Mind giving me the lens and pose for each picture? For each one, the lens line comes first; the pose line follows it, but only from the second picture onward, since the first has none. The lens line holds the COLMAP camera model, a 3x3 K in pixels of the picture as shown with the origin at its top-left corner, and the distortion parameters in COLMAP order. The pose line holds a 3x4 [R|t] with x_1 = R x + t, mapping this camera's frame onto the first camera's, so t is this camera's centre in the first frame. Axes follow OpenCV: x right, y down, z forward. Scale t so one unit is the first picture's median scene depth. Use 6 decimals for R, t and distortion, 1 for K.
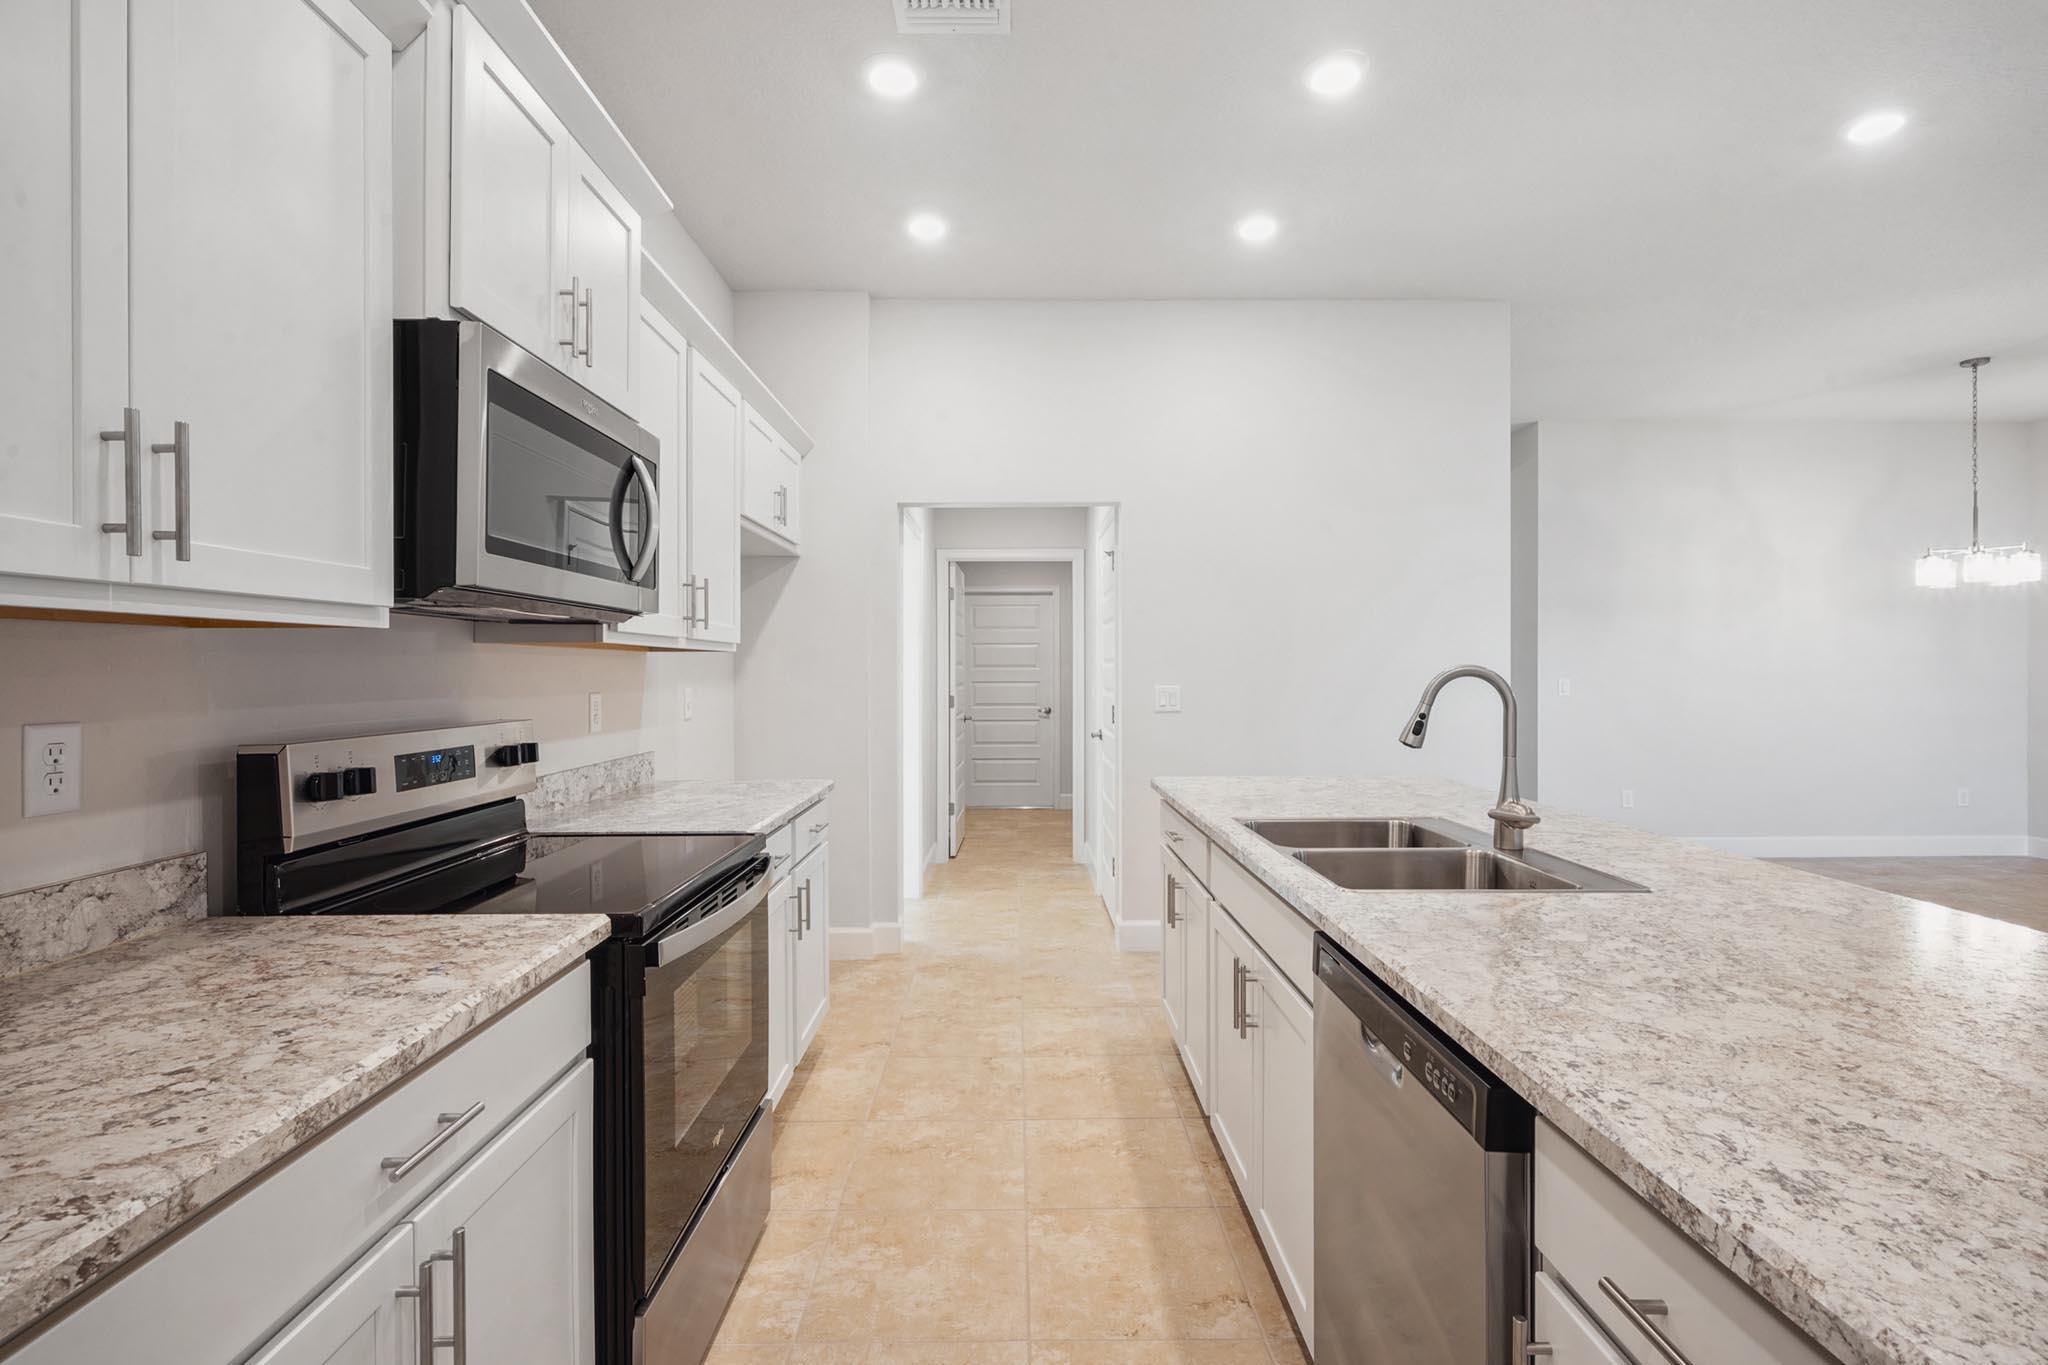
lens RADIAL K [[943.7, 0, 1021.8], [0, 943.7, 653.2], [0, 0, 1]] dist [0.000686, 0.000118]
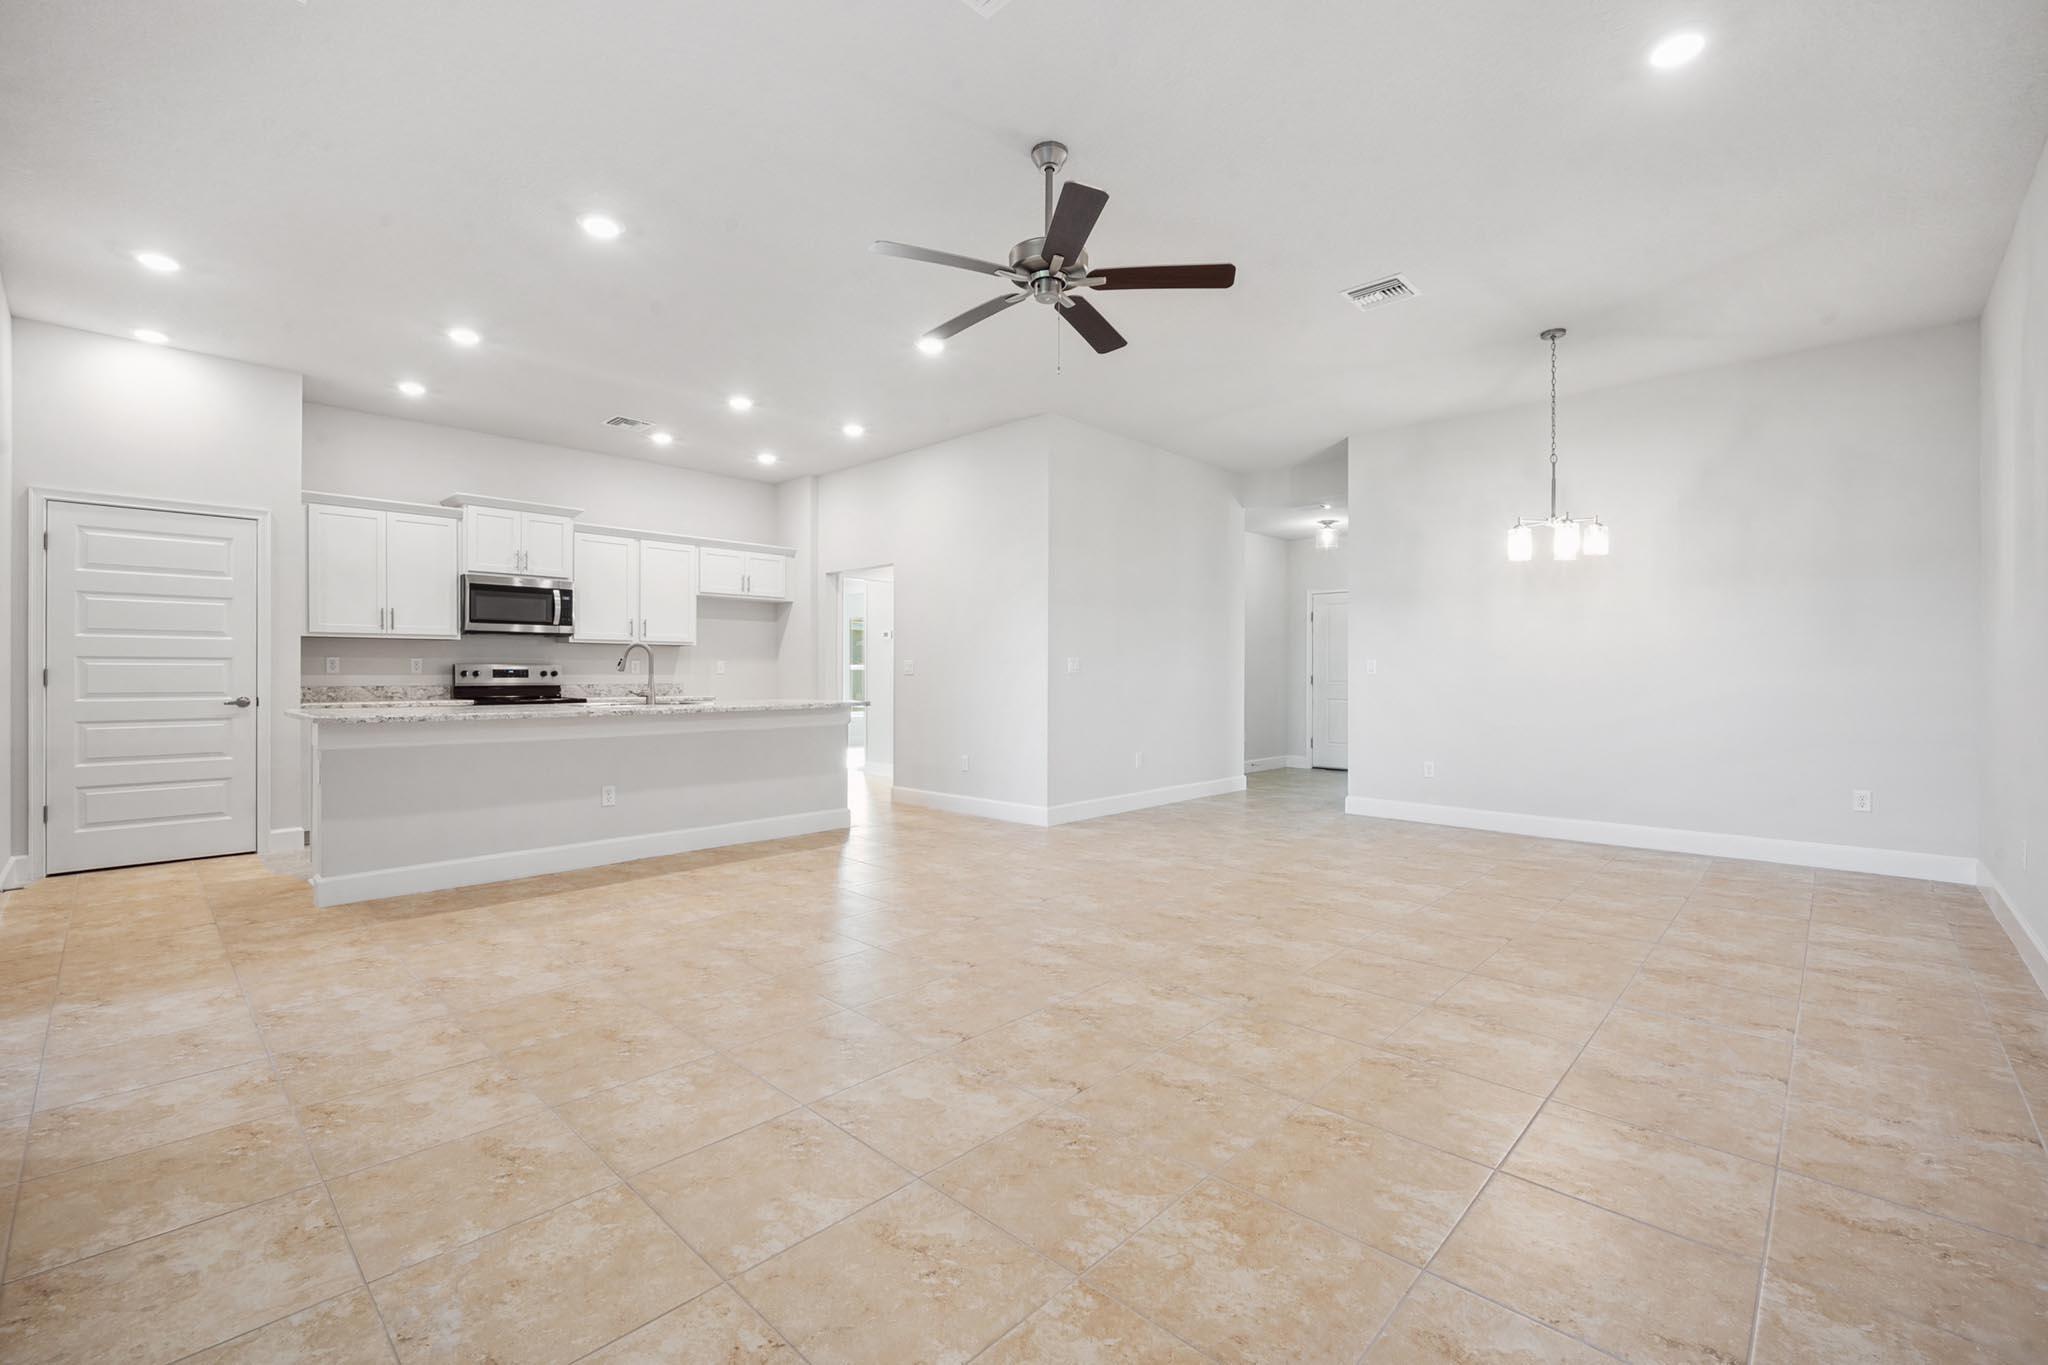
lens RADIAL K [[859.0, 0, 1025.9], [0, 859.0, 657.9], [0, 0, 1]] dist [-0.000896, -0.000064]
pose [[0.717975, -0.008720, -0.696014, 4.474518], [0.010597, 0.999943, -0.001597, 0.105708], [0.695988, -0.006229, 0.718026, -0.131913]]
